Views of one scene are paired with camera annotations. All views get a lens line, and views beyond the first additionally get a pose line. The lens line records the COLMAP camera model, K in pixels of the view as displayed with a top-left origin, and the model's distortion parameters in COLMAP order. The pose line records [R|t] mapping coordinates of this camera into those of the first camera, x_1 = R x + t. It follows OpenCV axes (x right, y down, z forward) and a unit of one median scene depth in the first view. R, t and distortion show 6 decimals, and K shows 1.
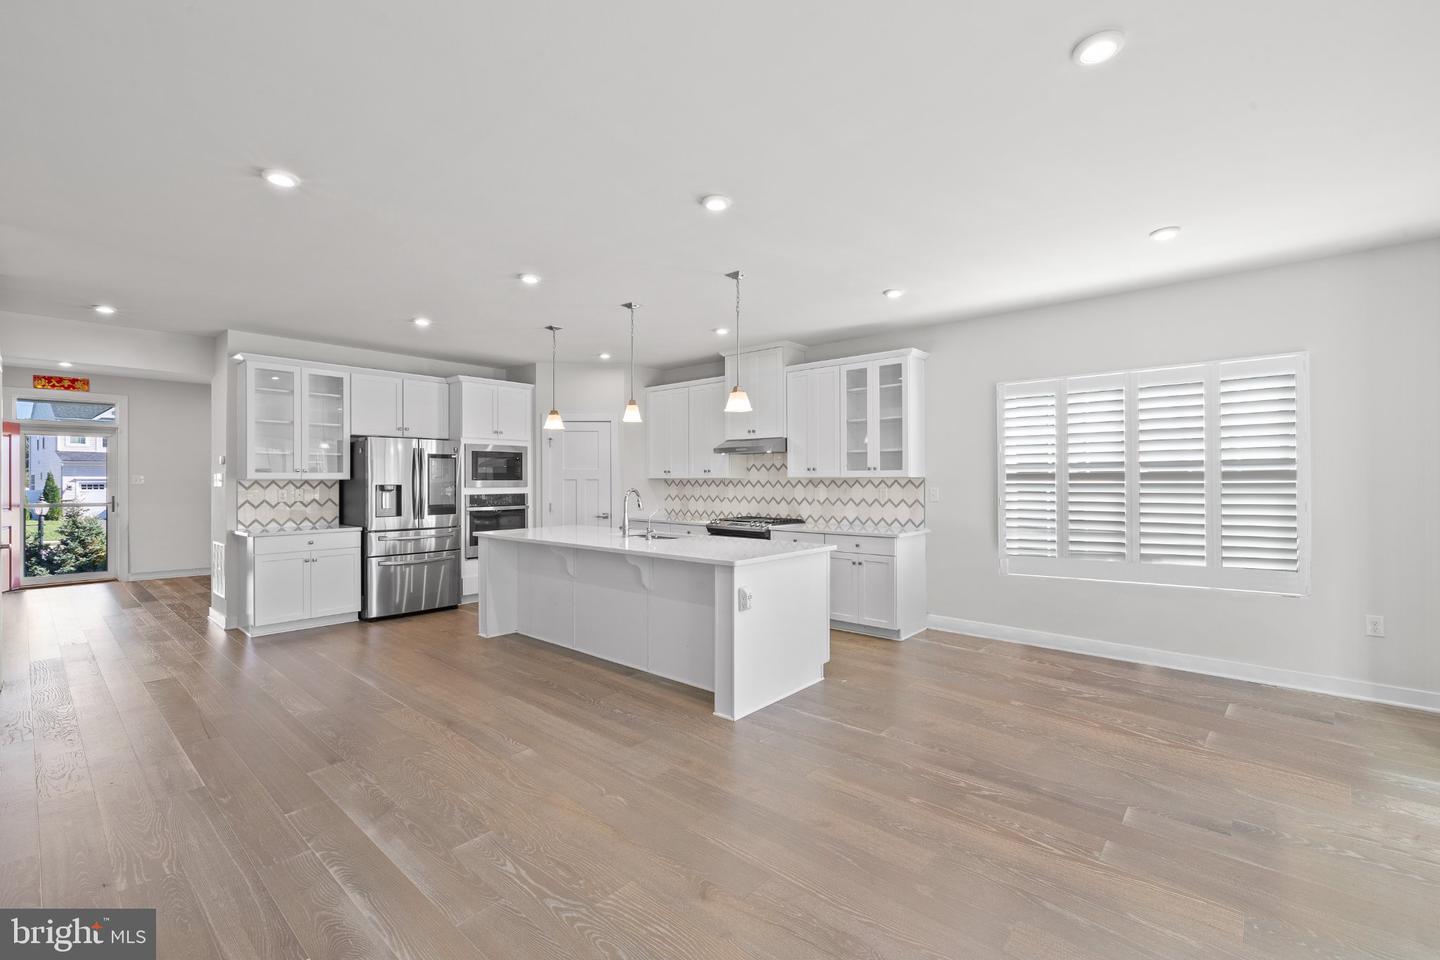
lens RADIAL K [[614.0, 0, 718.9], [0, 614.0, 473.4], [0, 0, 1]] dist [-0.002069, 0.001286]
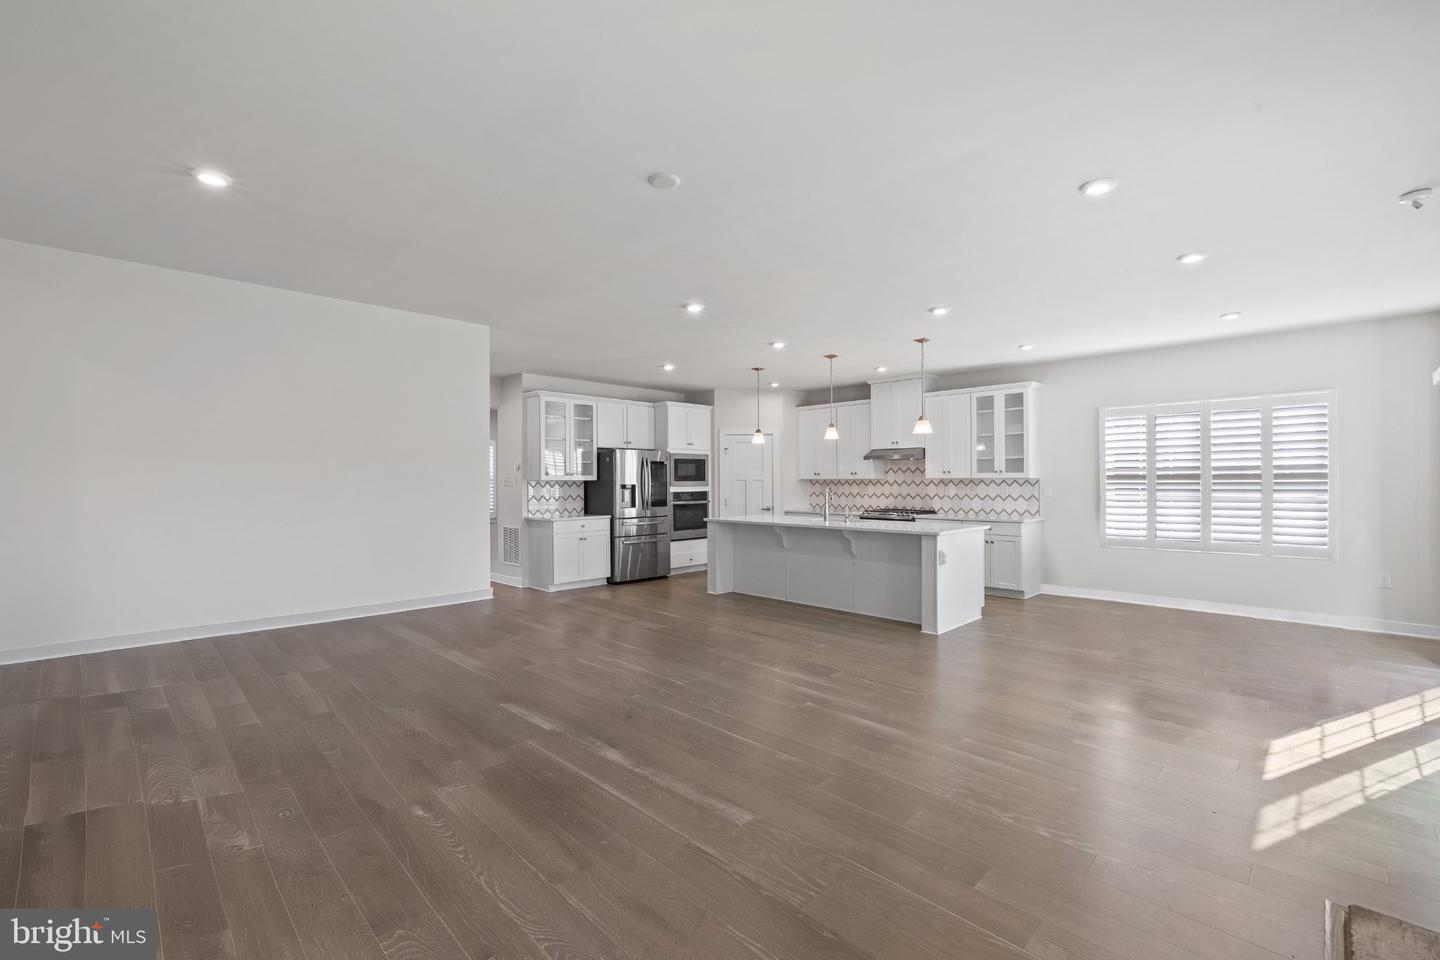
lens RADIAL K [[614.0, 0, 718.3], [0, 614.0, 477.2], [0, 0, 1]] dist [-0.002069, 0.001286]
pose [[0.997582, -0.001860, -0.069475, -0.245648], [0.002167, 0.999988, 0.004339, -0.002446], [0.069466, -0.004479, 0.997574, -0.343092]]
